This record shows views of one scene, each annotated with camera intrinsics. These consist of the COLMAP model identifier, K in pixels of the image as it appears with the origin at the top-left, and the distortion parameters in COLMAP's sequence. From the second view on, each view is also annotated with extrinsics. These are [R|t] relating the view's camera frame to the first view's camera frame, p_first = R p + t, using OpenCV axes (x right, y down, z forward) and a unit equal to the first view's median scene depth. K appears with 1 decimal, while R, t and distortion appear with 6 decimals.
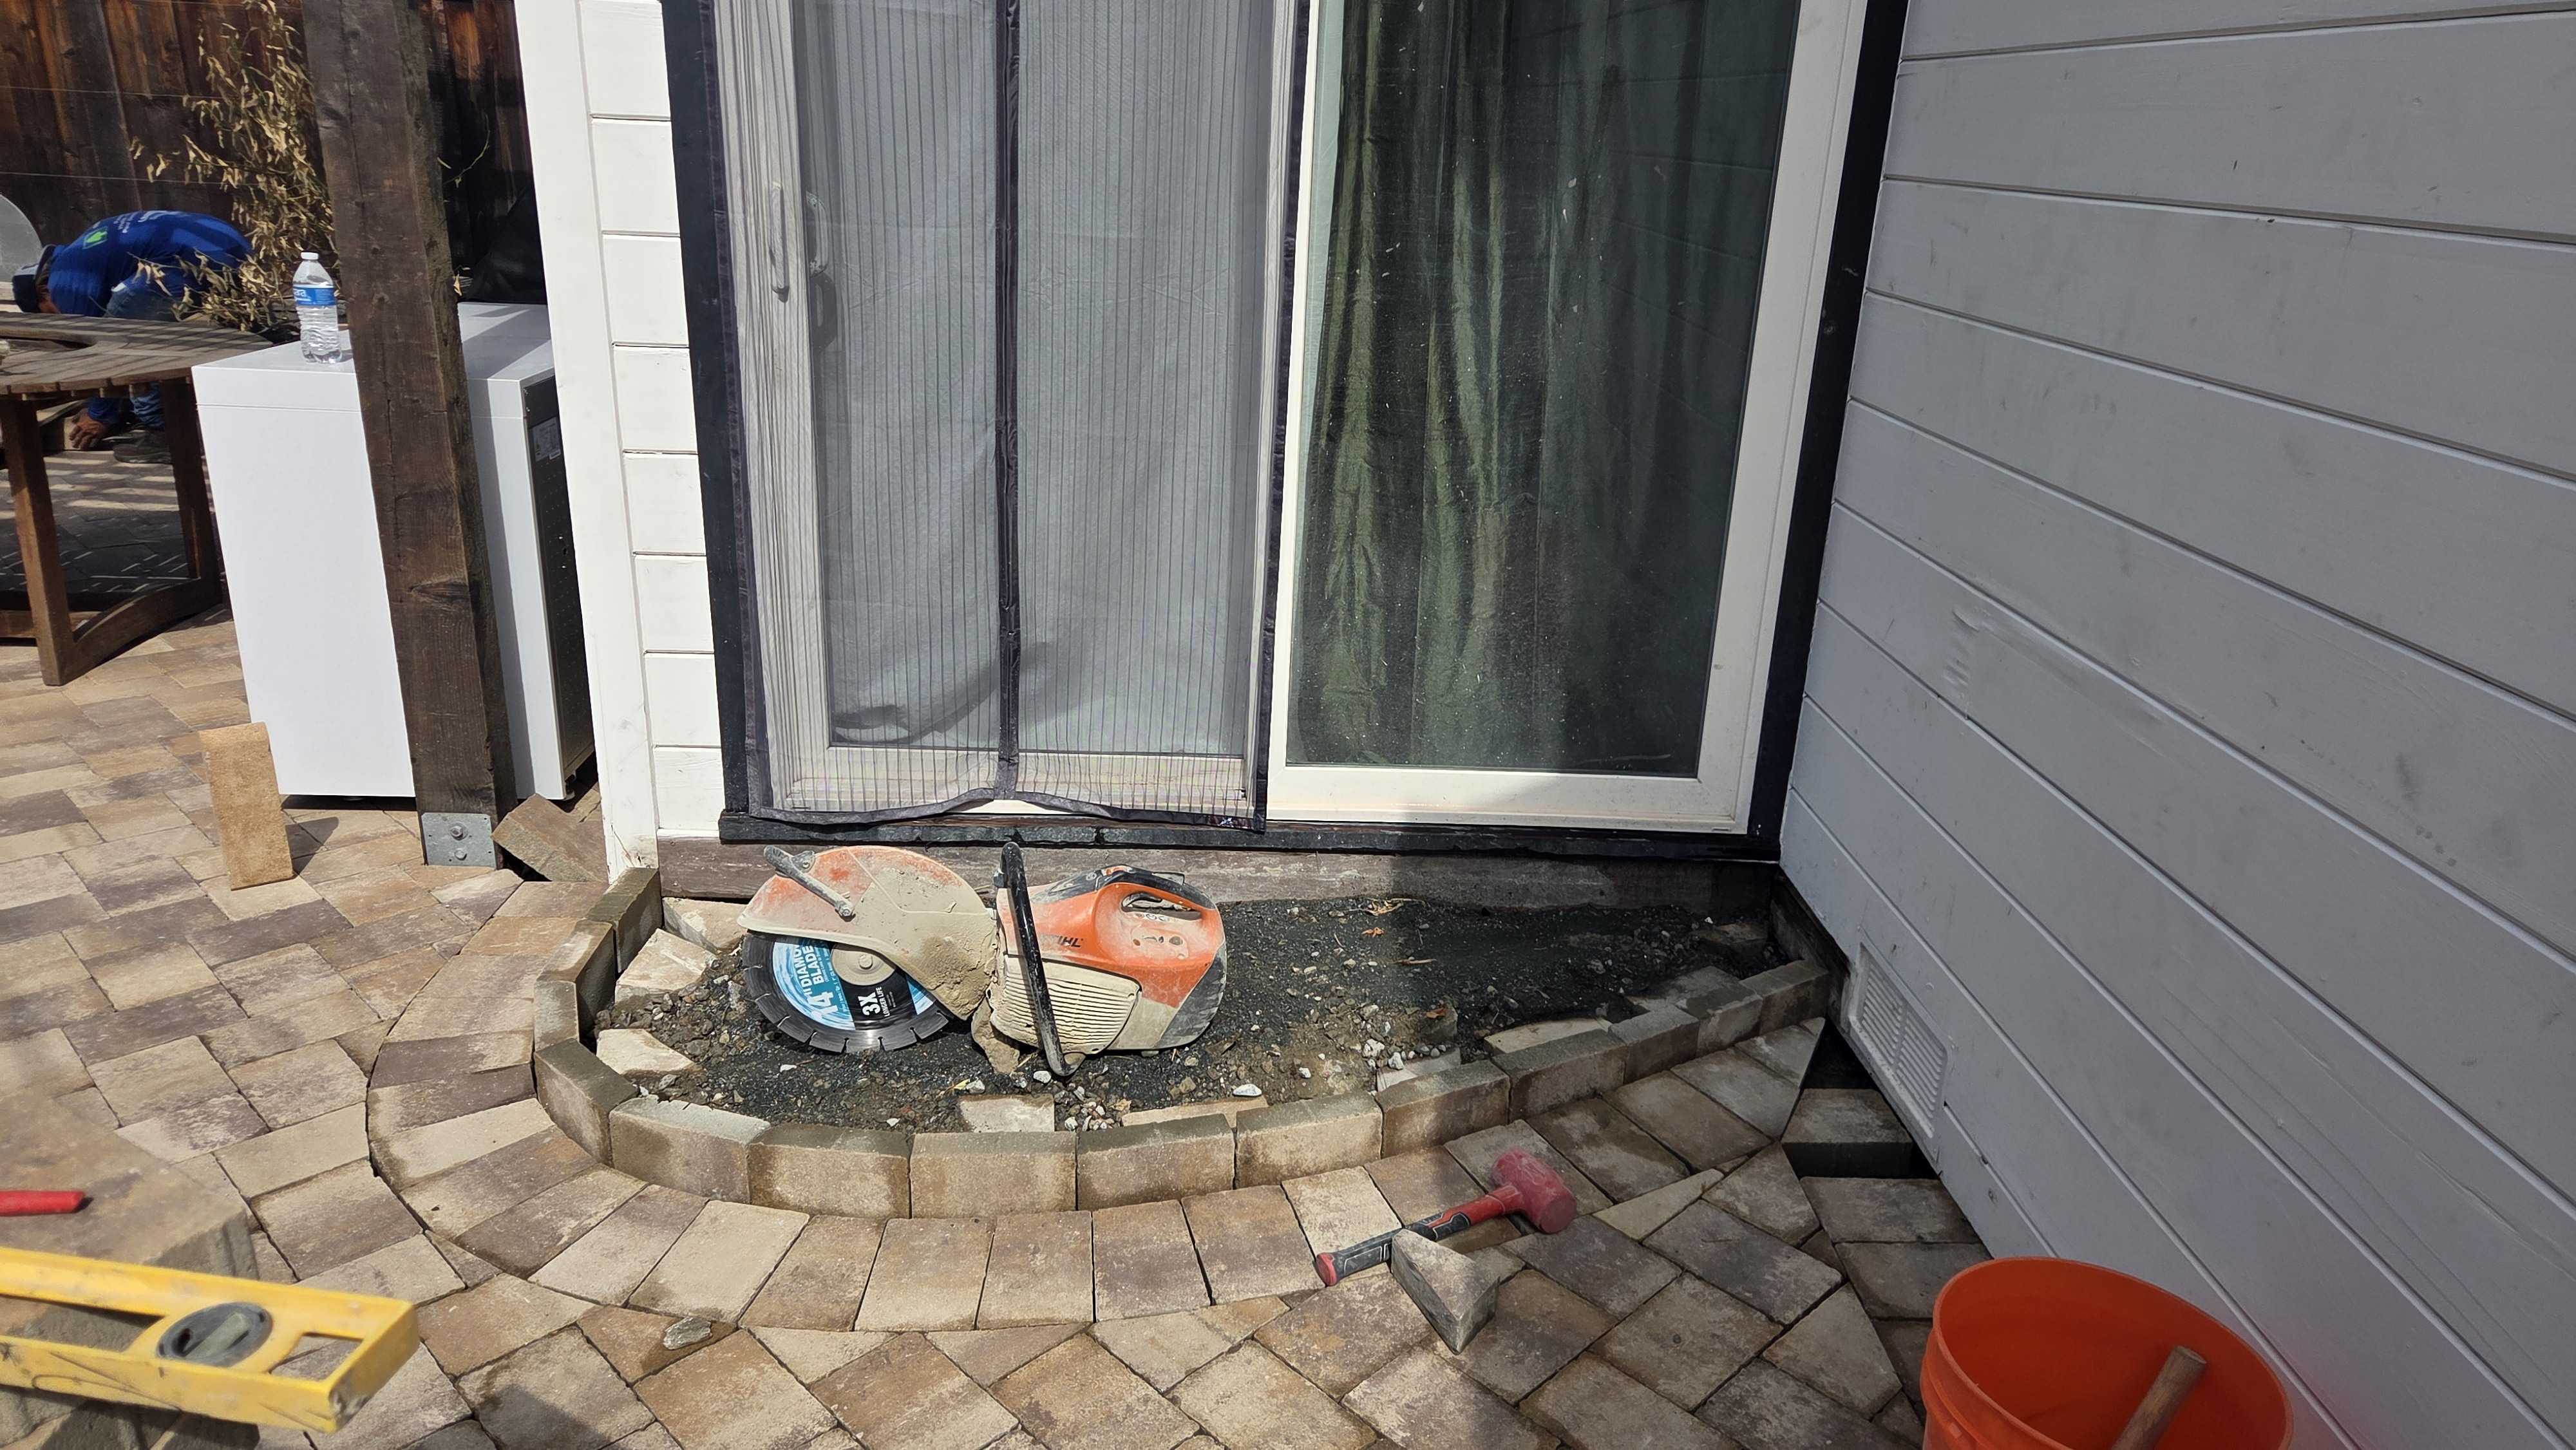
lens RADIAL K [[1735.6, 0, 1288.4], [0, 1735.6, 729.0], [0, 0, 1]] dist [0.028342, -0.032410]
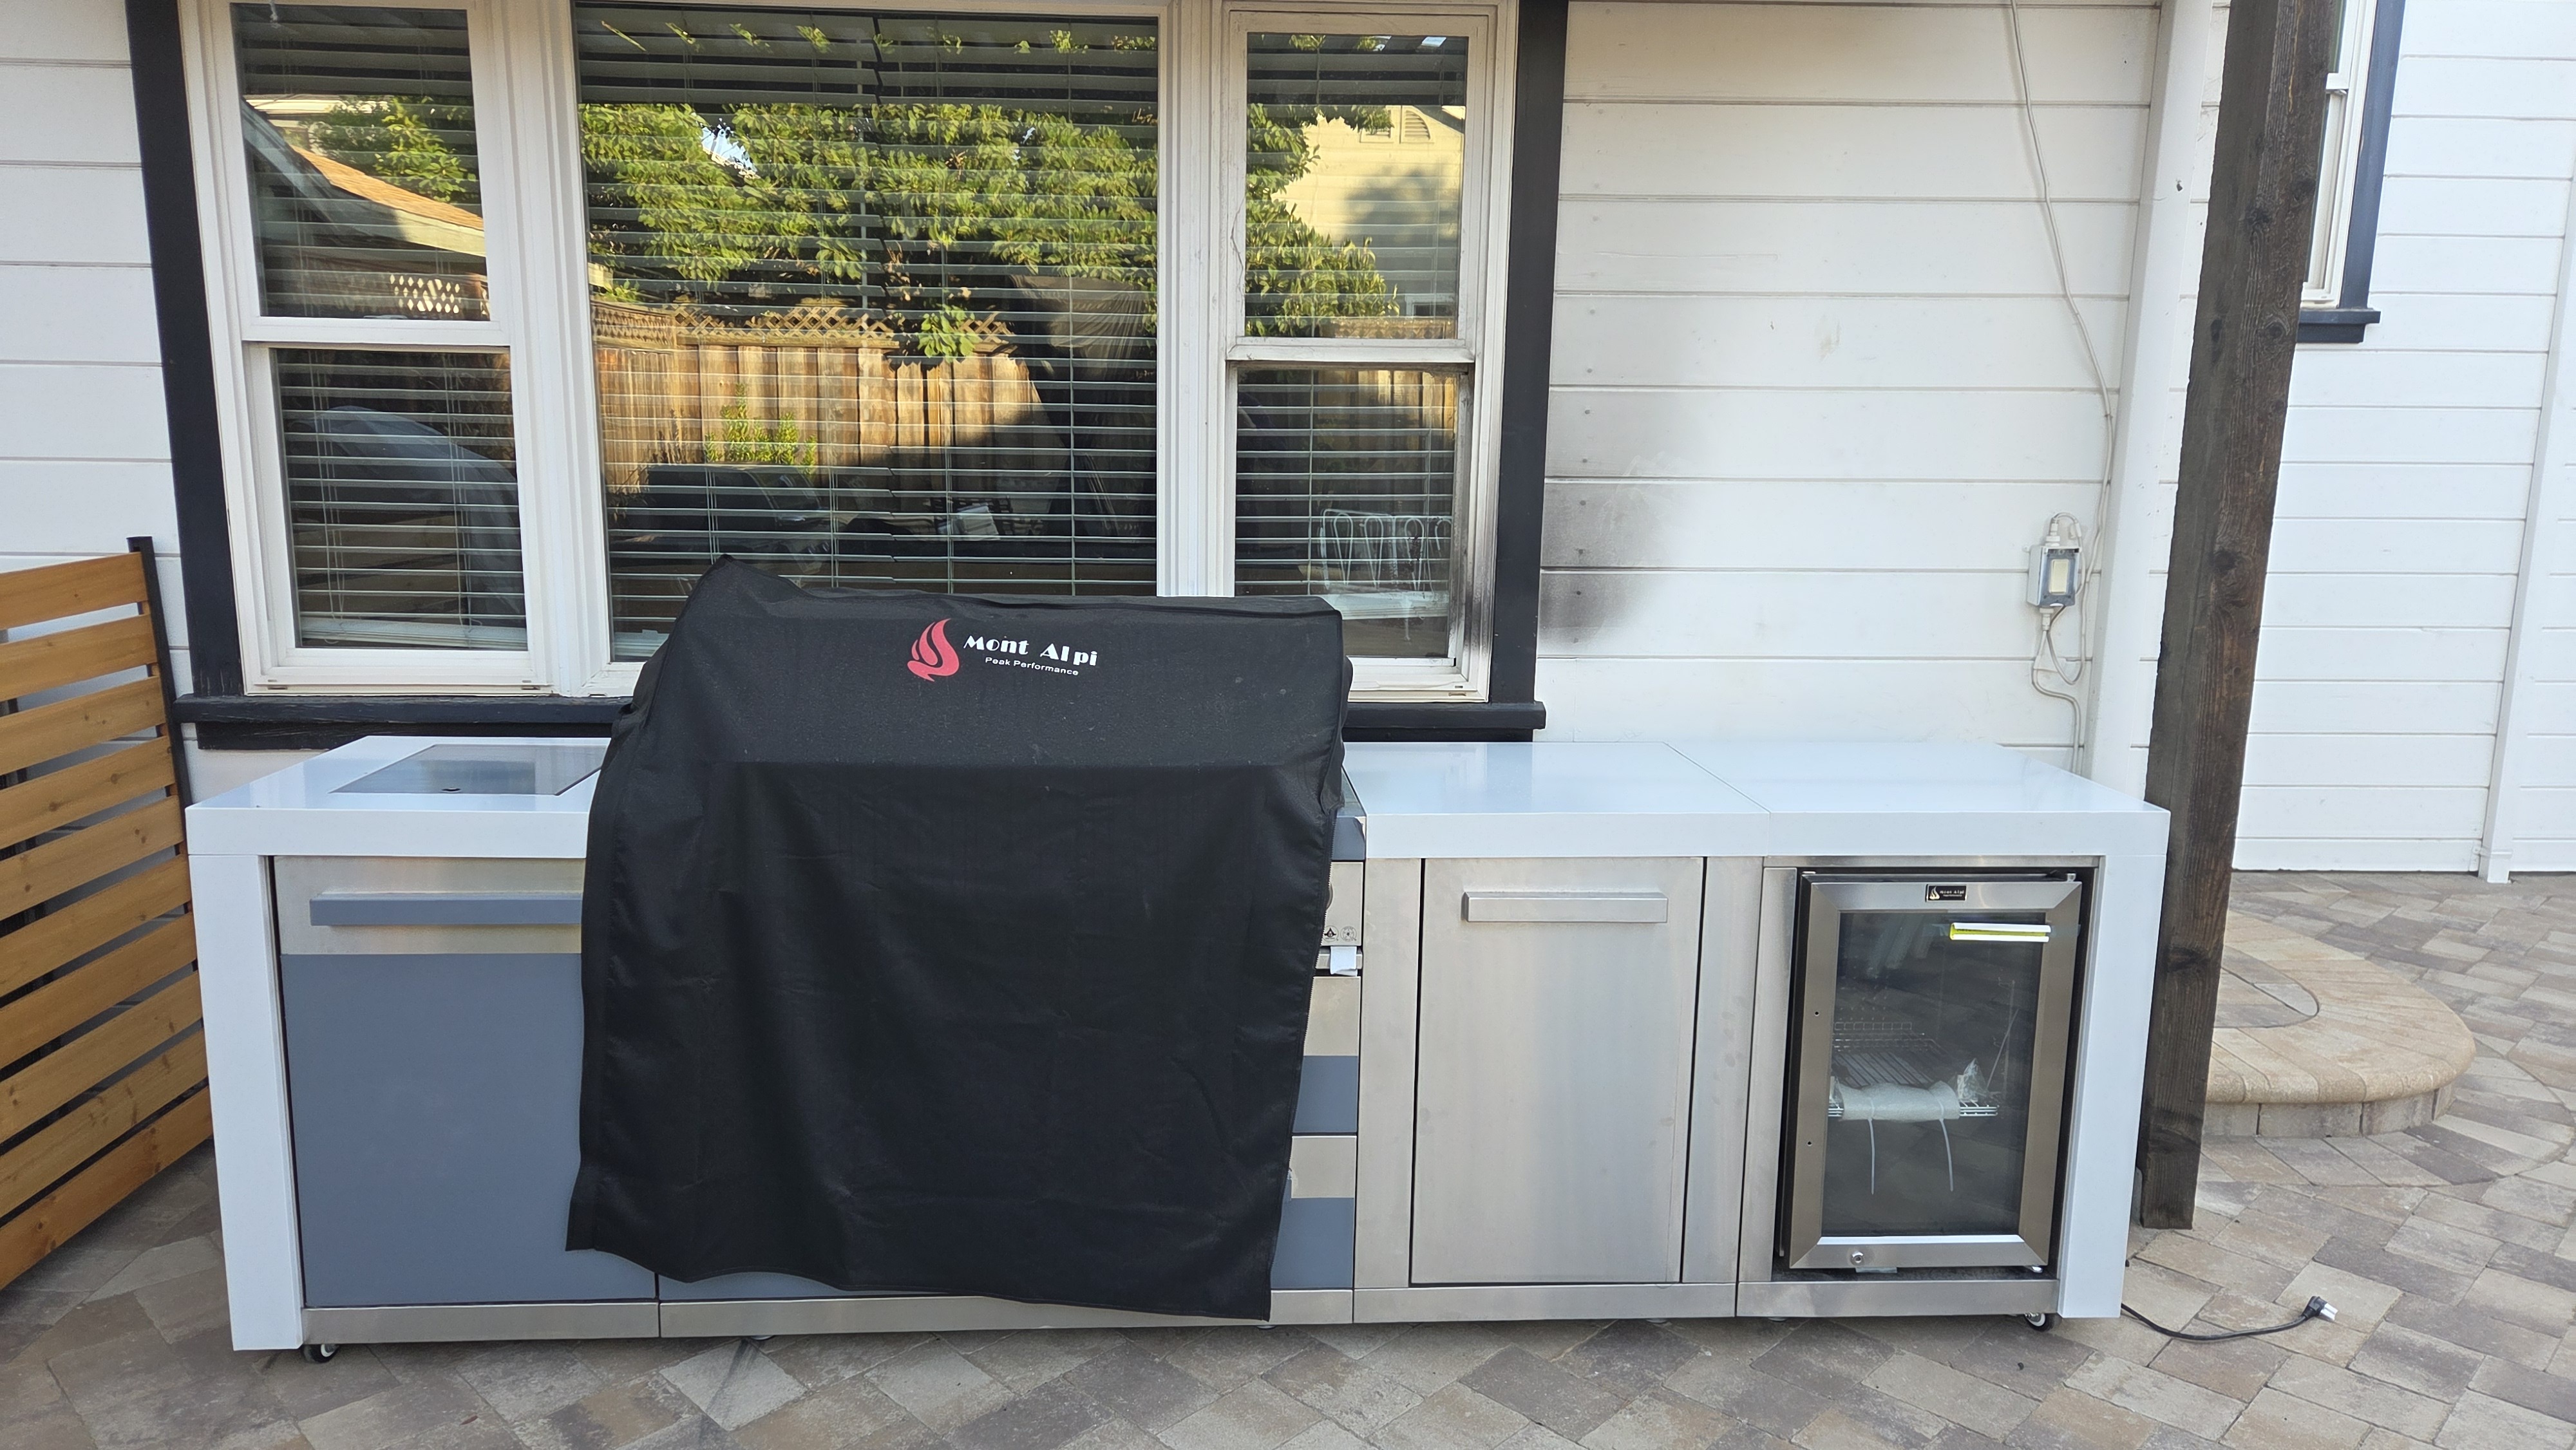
lens RADIAL K [[1735.6, 0, 1281.2], [0, 1735.6, 714.8], [0, 0, 1]] dist [0.028342, -0.032410]
pose [[0.003122, -0.214981, 0.976613, -1.571785], [0.320590, 0.925285, 0.202657, -0.623779], [-0.947213, 0.312460, 0.071809, 1.494769]]
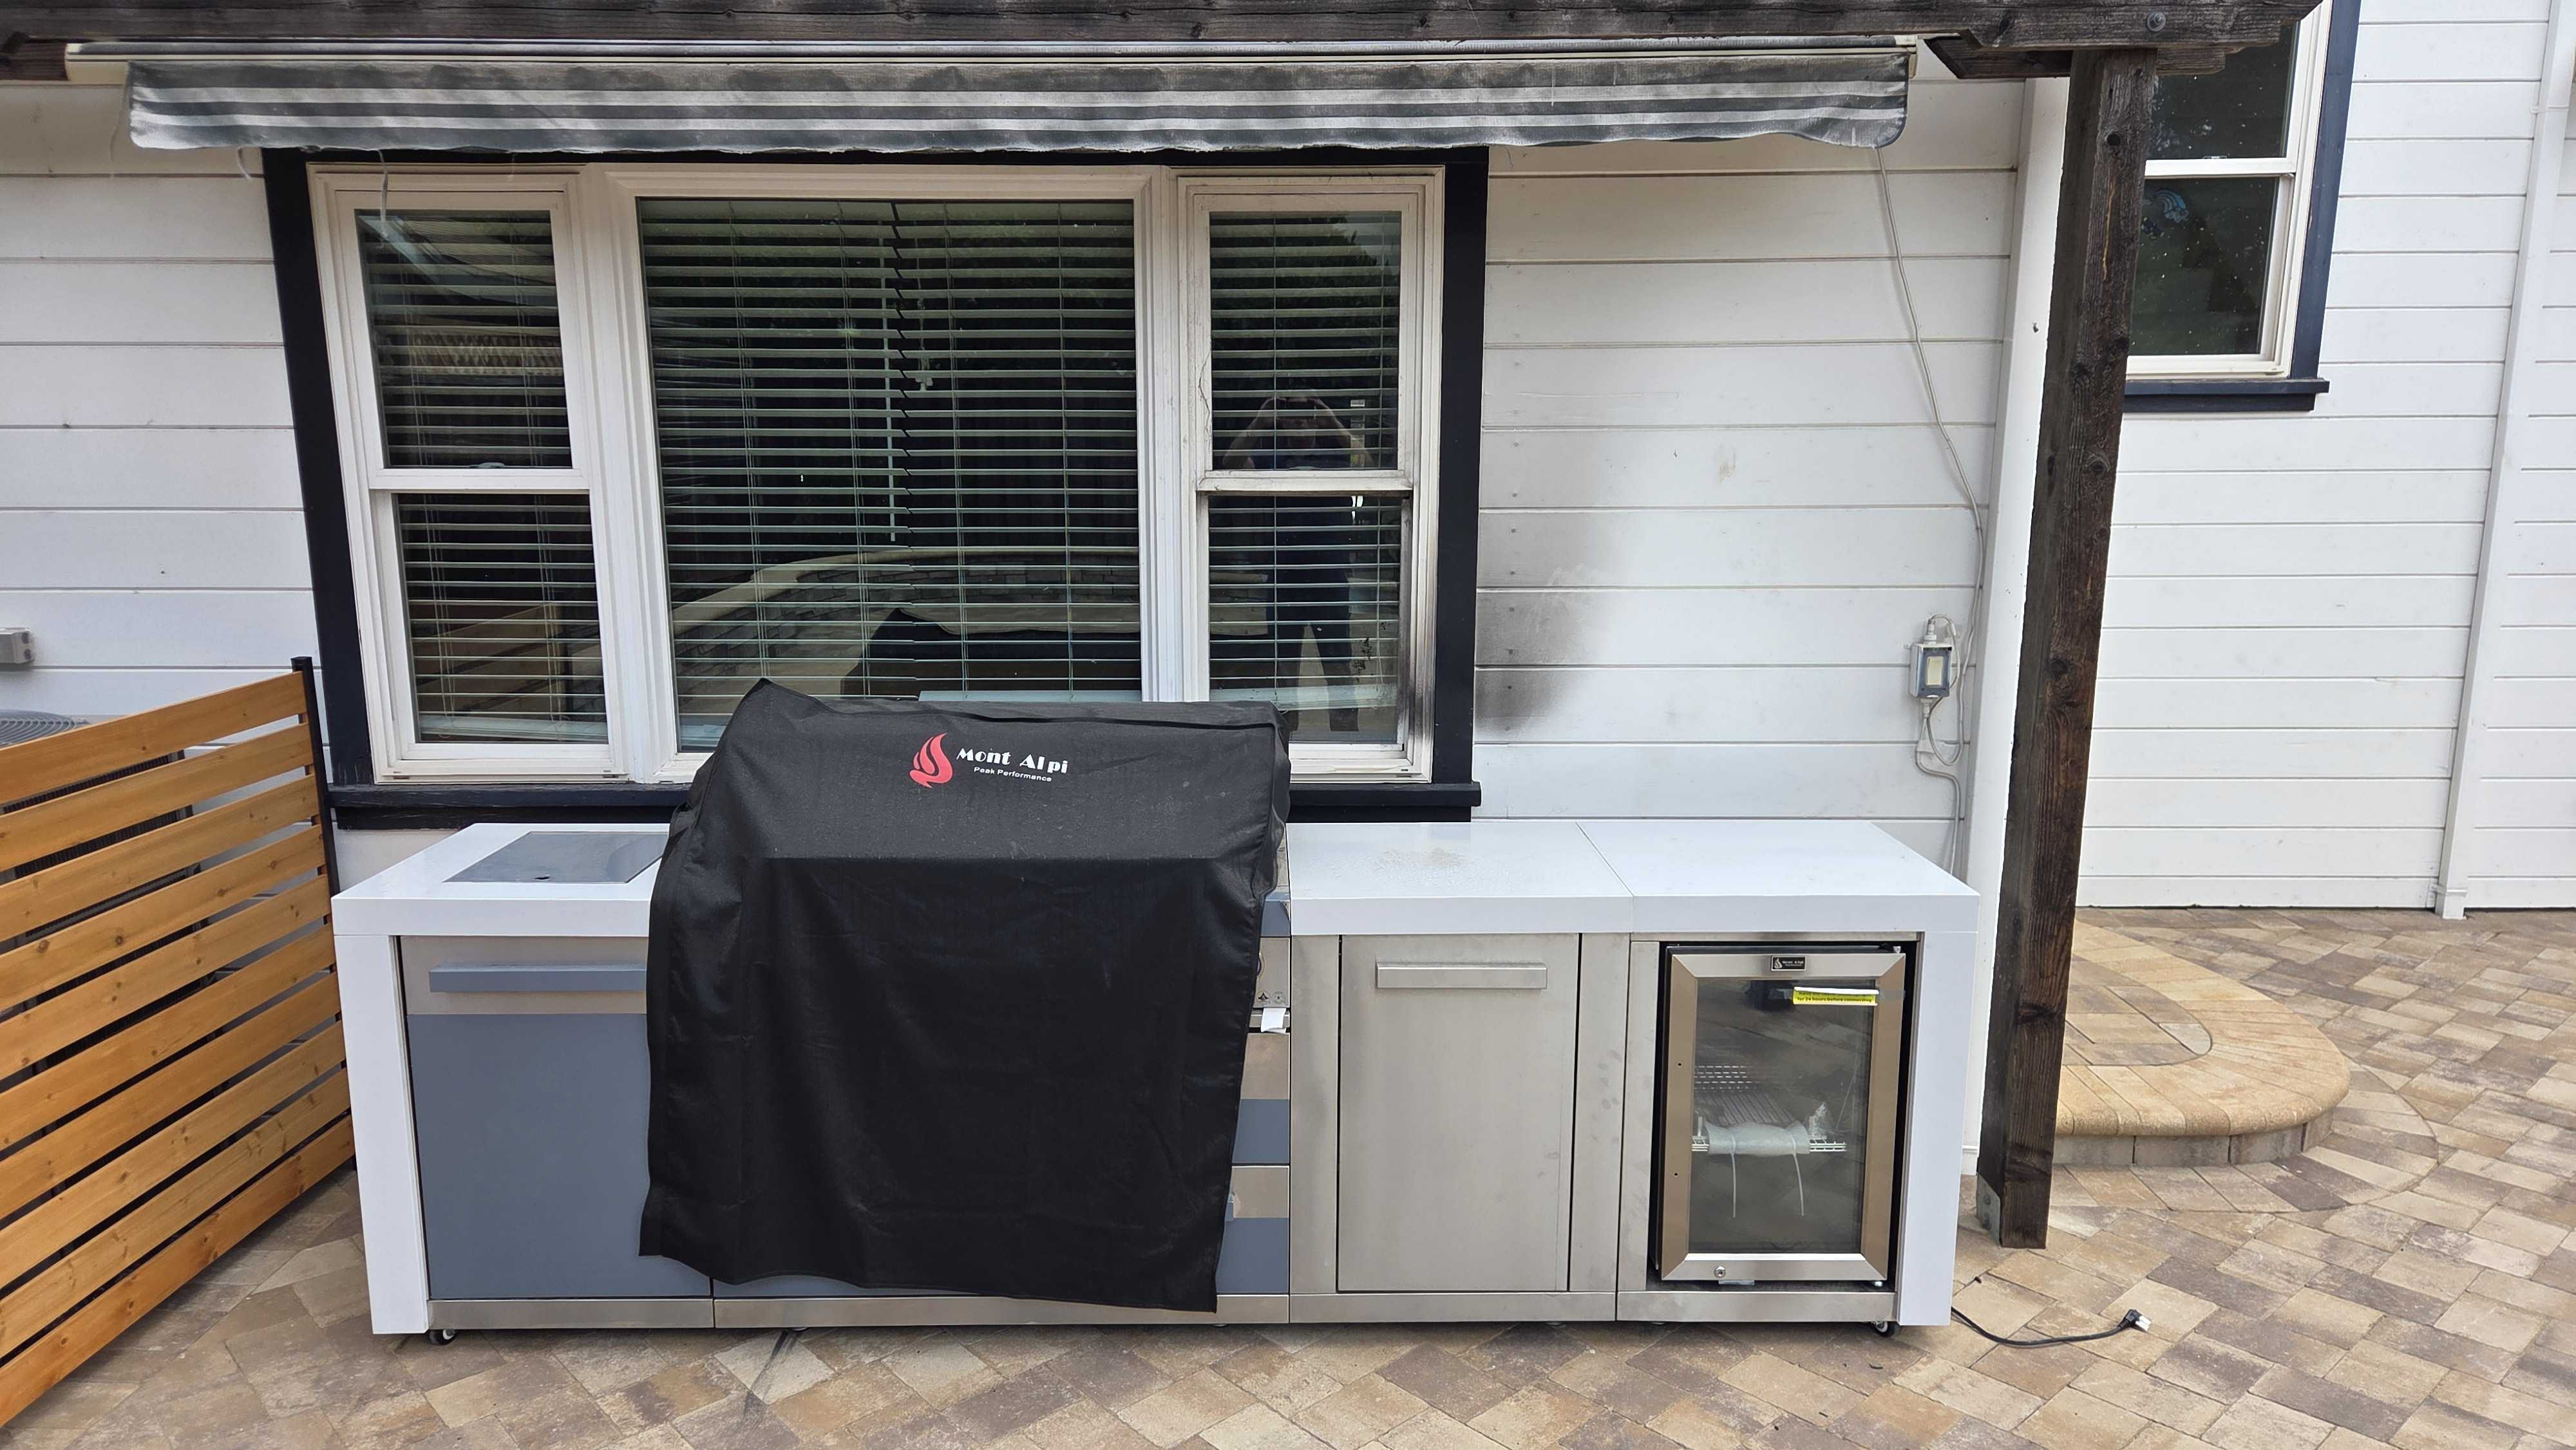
lens RADIAL K [[1735.6, 0, 1289.0], [0, 1735.6, 739.2], [0, 0, 1]] dist [0.028342, -0.032410]
pose [[0.052336, -0.230100, 0.971759, -1.724225], [0.336094, 0.920384, 0.199834, -0.684778], [-0.940373, 0.316144, 0.125504, 1.368788]]
